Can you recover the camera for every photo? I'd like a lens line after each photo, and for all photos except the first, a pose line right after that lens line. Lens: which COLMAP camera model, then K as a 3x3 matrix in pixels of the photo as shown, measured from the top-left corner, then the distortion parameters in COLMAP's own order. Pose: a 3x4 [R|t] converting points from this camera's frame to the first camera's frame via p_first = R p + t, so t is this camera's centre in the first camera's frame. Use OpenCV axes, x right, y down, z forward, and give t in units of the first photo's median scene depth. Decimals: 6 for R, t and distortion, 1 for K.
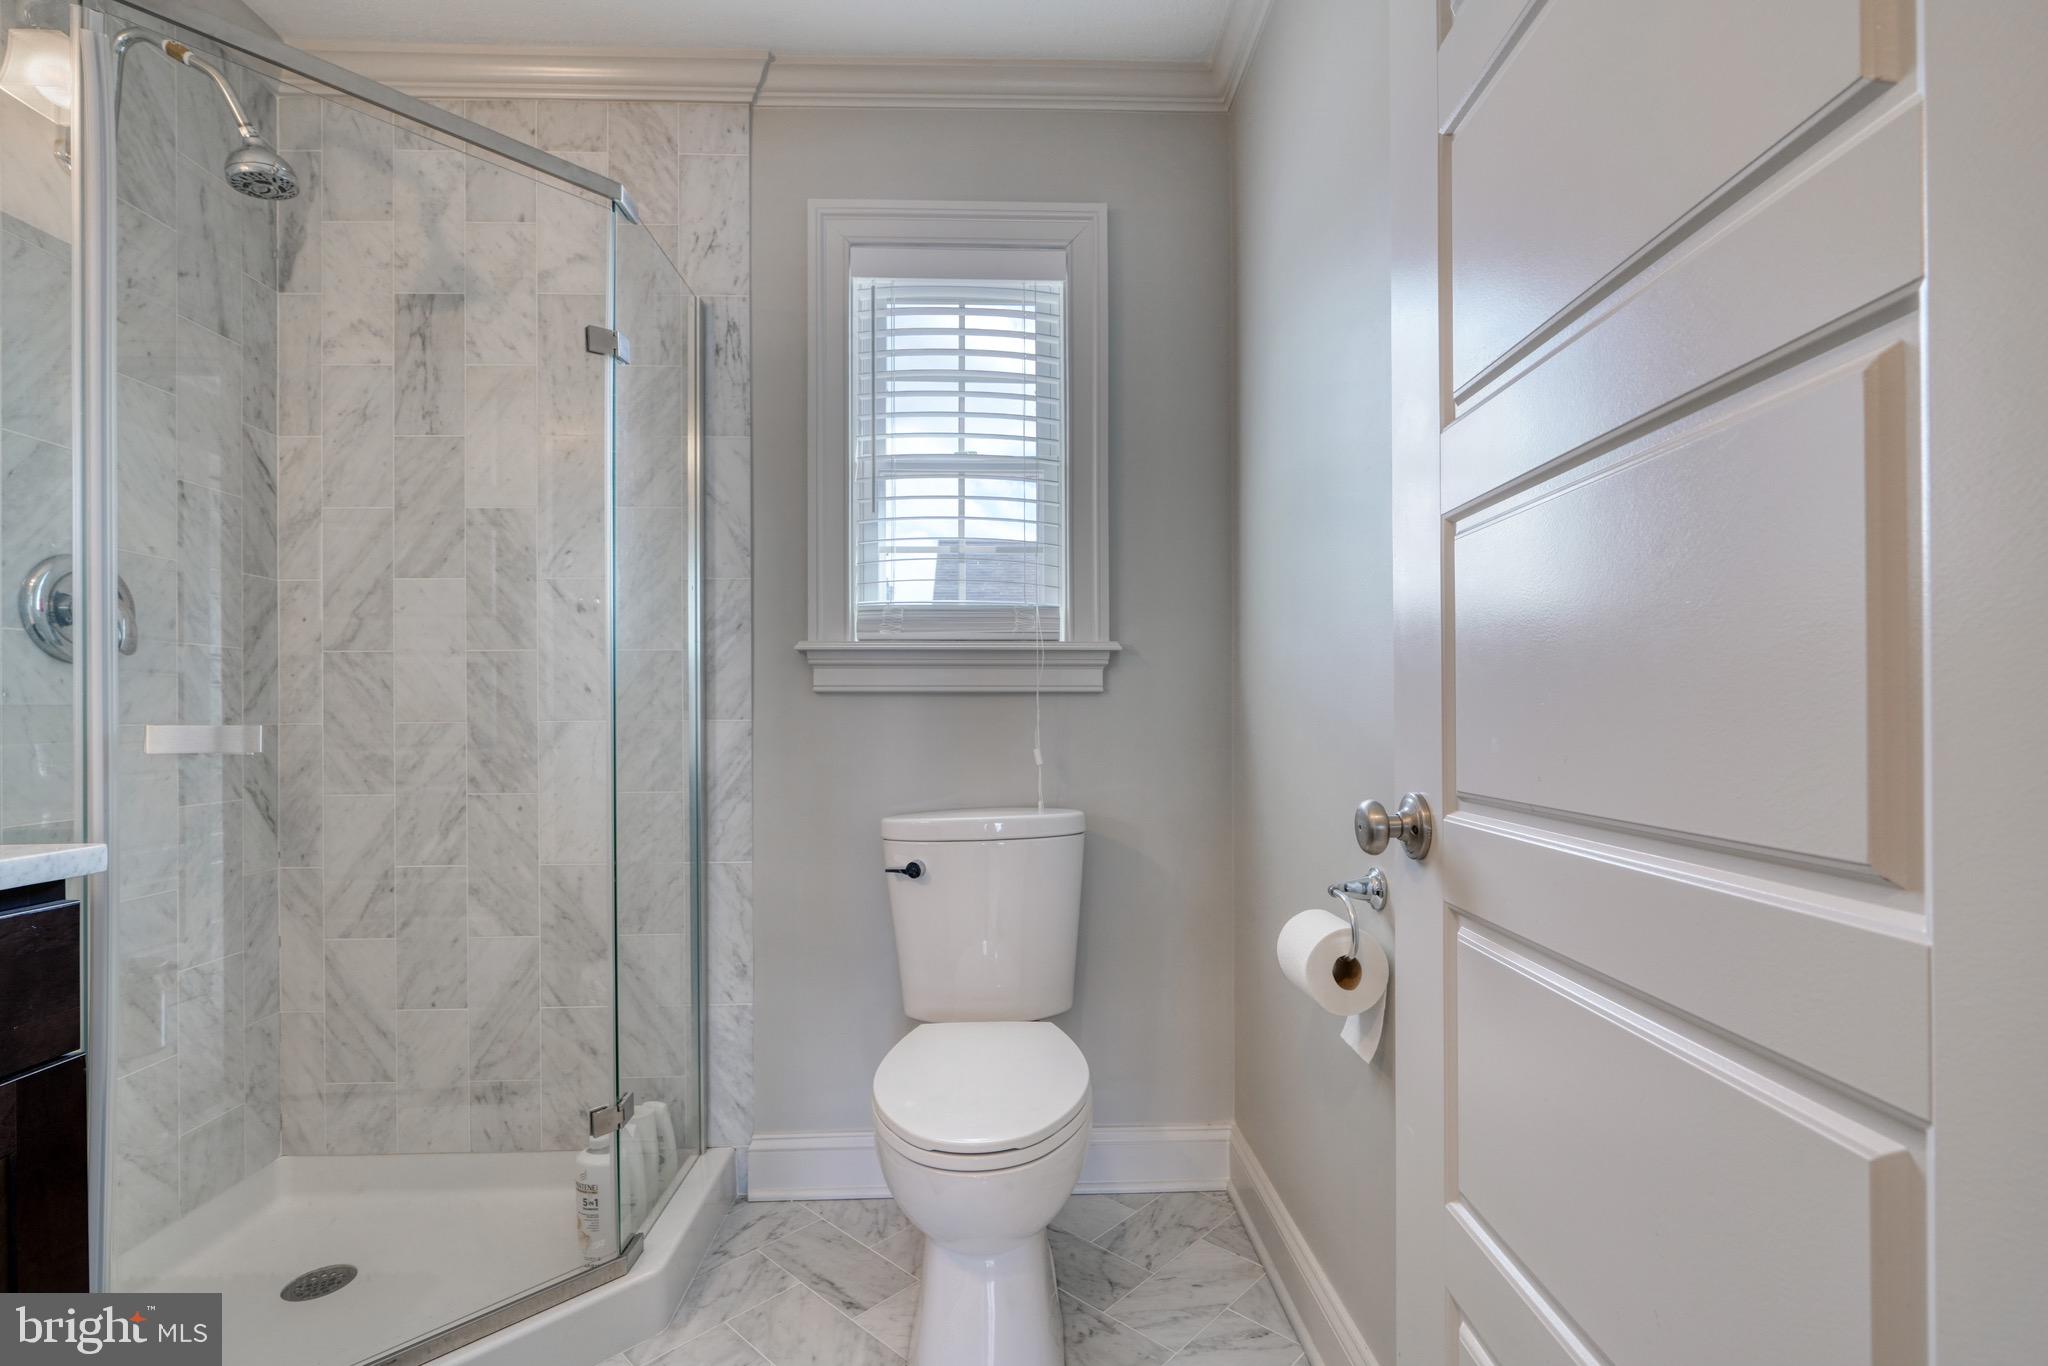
lens RADIAL K [[933.3, 0, 1014.1], [0, 933.3, 693.8], [0, 0, 1]] dist [-0.013550, 0.005940]
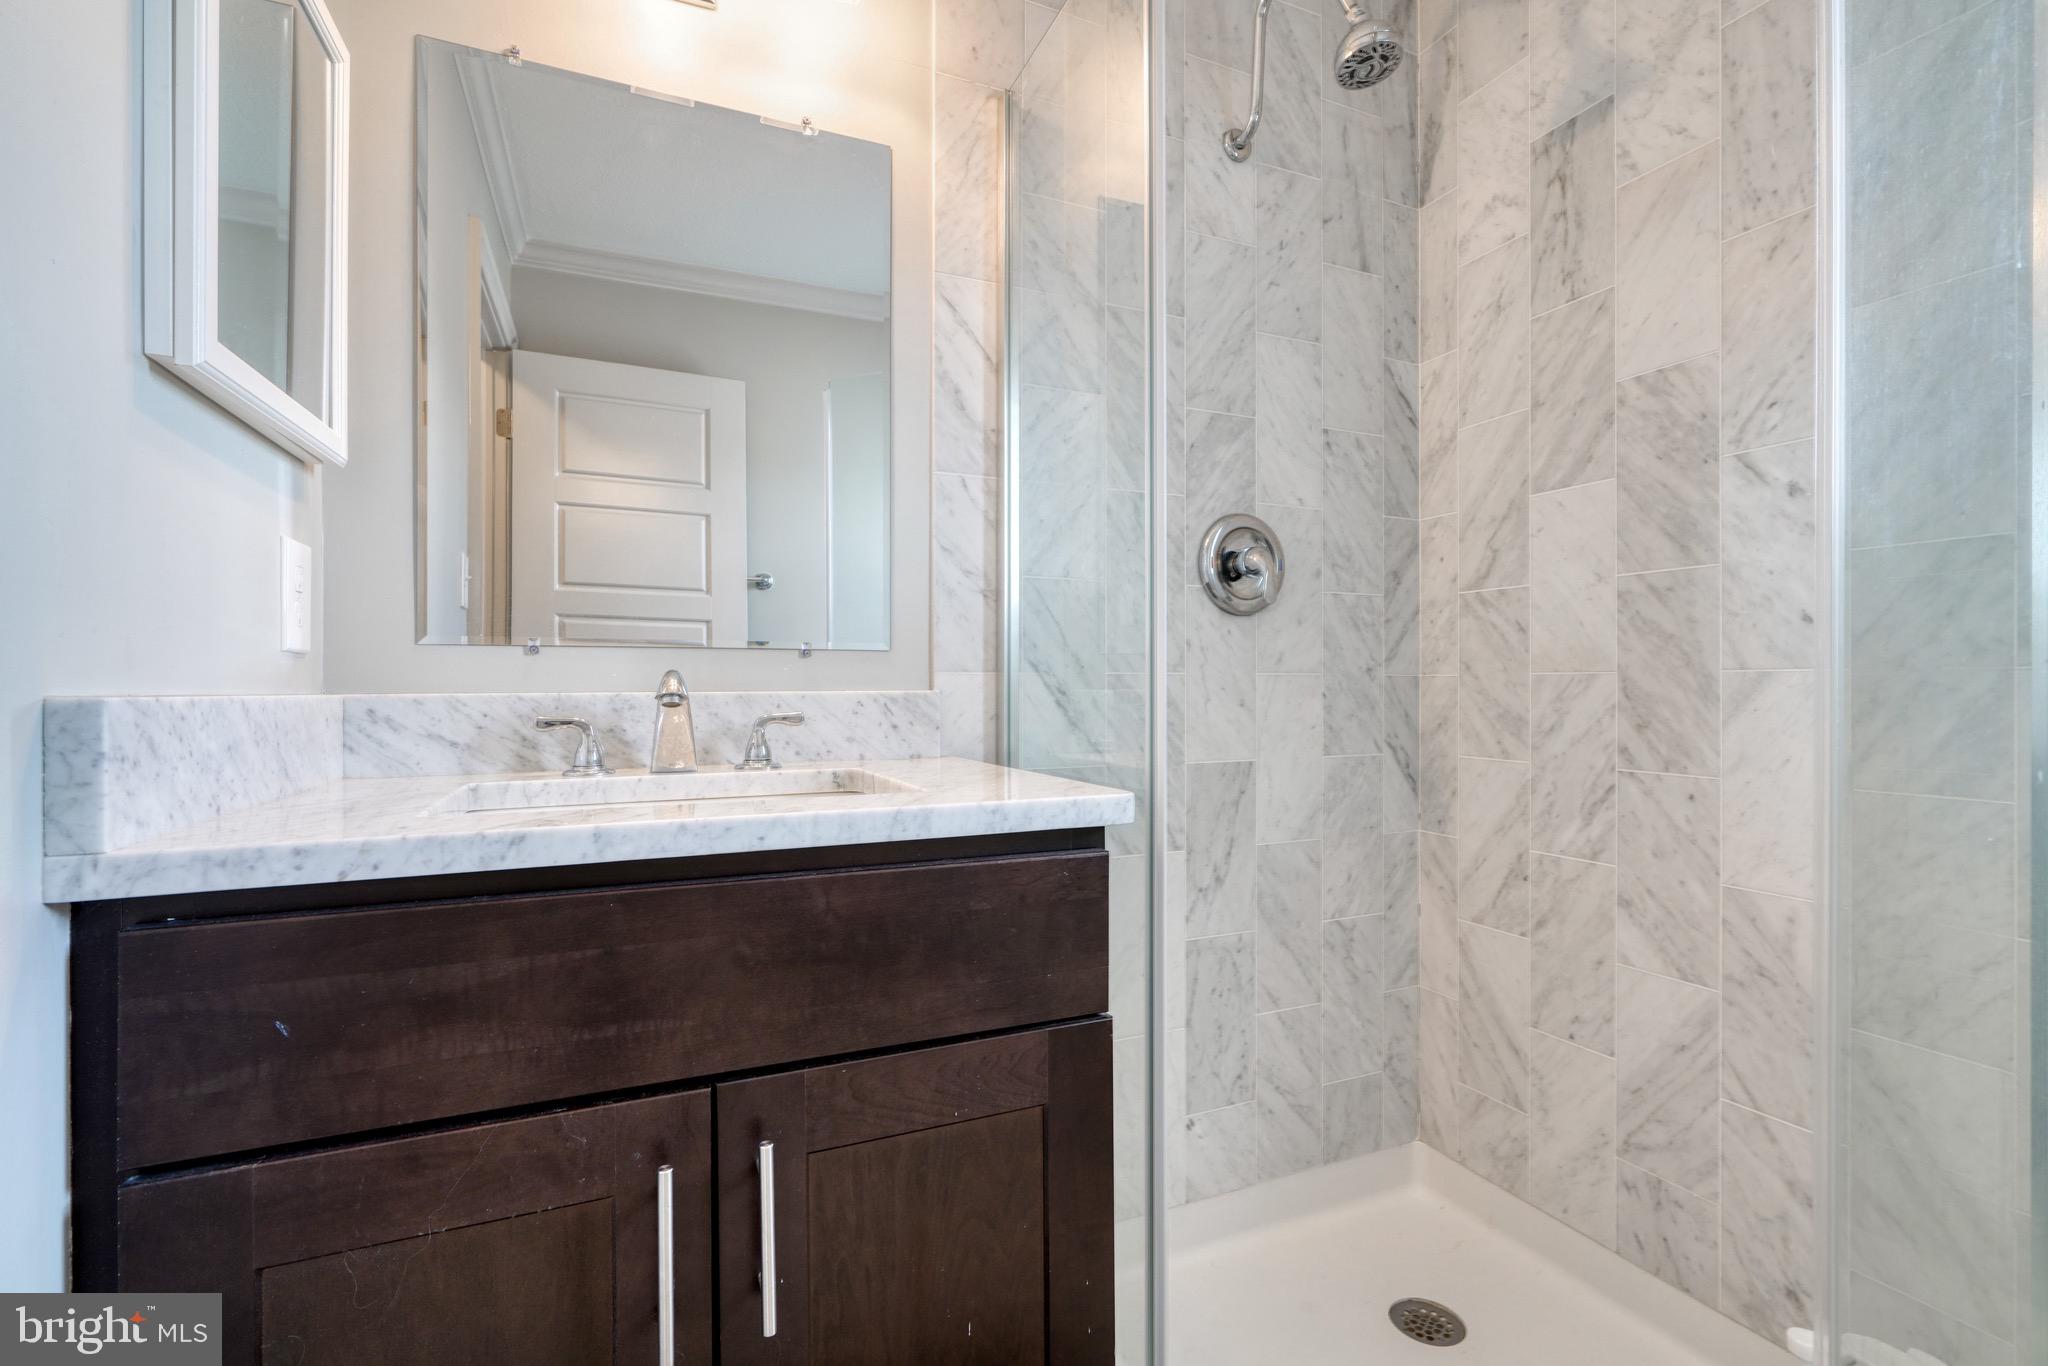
lens RADIAL K [[933.3, 0, 1025.2], [0, 933.3, 691.1], [0, 0, 1]] dist [-0.013550, 0.005940]
pose [[0.390594, 0.015228, -0.920437, -0.094256], [0.017711, 0.999554, 0.024053, 0.019665], [0.920392, -0.025697, 0.390150, 0.283663]]
